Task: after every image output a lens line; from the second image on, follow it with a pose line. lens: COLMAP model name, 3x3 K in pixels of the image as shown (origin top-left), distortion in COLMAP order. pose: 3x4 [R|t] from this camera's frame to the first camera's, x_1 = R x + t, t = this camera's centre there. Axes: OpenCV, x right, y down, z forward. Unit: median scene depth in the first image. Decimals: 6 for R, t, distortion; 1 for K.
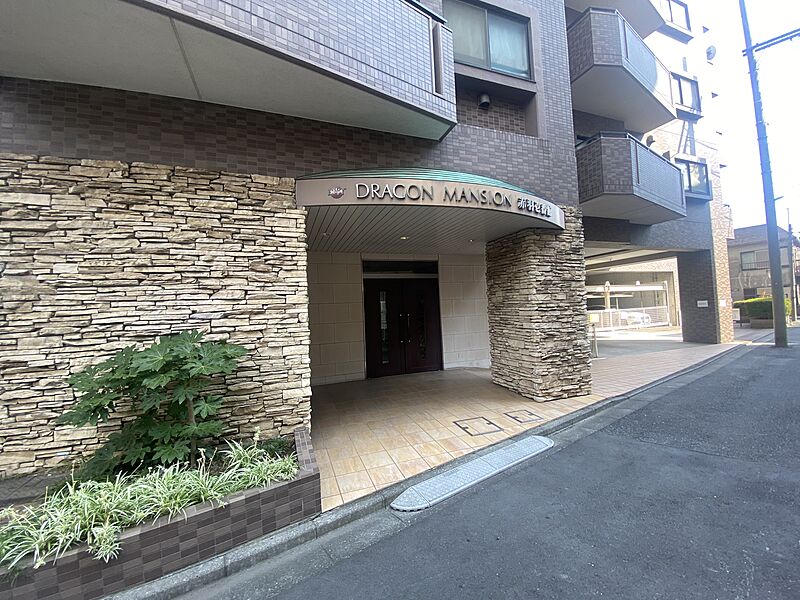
lens RADIAL K [[322.6, 0, 393.7], [0, 322.6, 299.1], [0, 0, 1]] dist [0.005477, -0.010648]
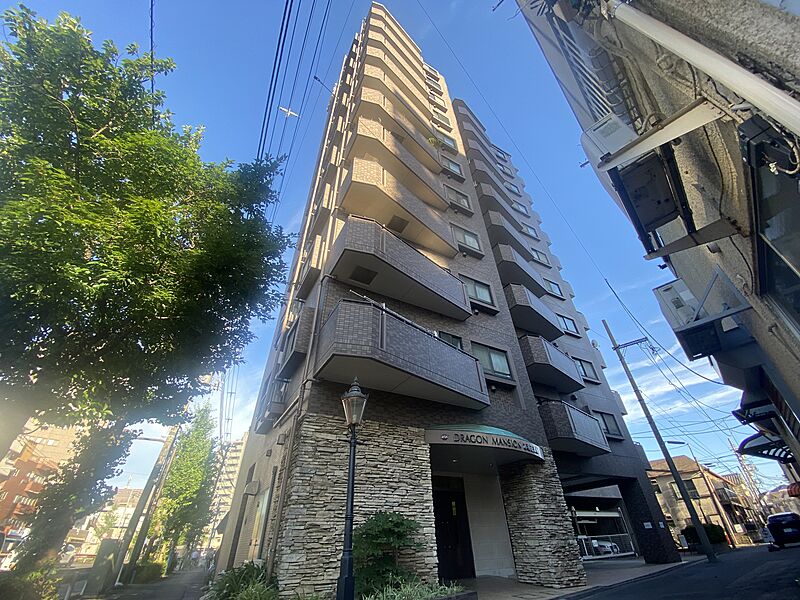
lens RADIAL K [[322.6, 0, 402.3], [0, 322.6, 304.7], [0, 0, 1]] dist [0.005477, -0.010648]
pose [[0.984713, 0.116435, 0.129549, -0.804910], [-0.020518, 0.816108, -0.577535, 0.169504], [-0.172972, 0.566048, 0.806021, -1.082533]]
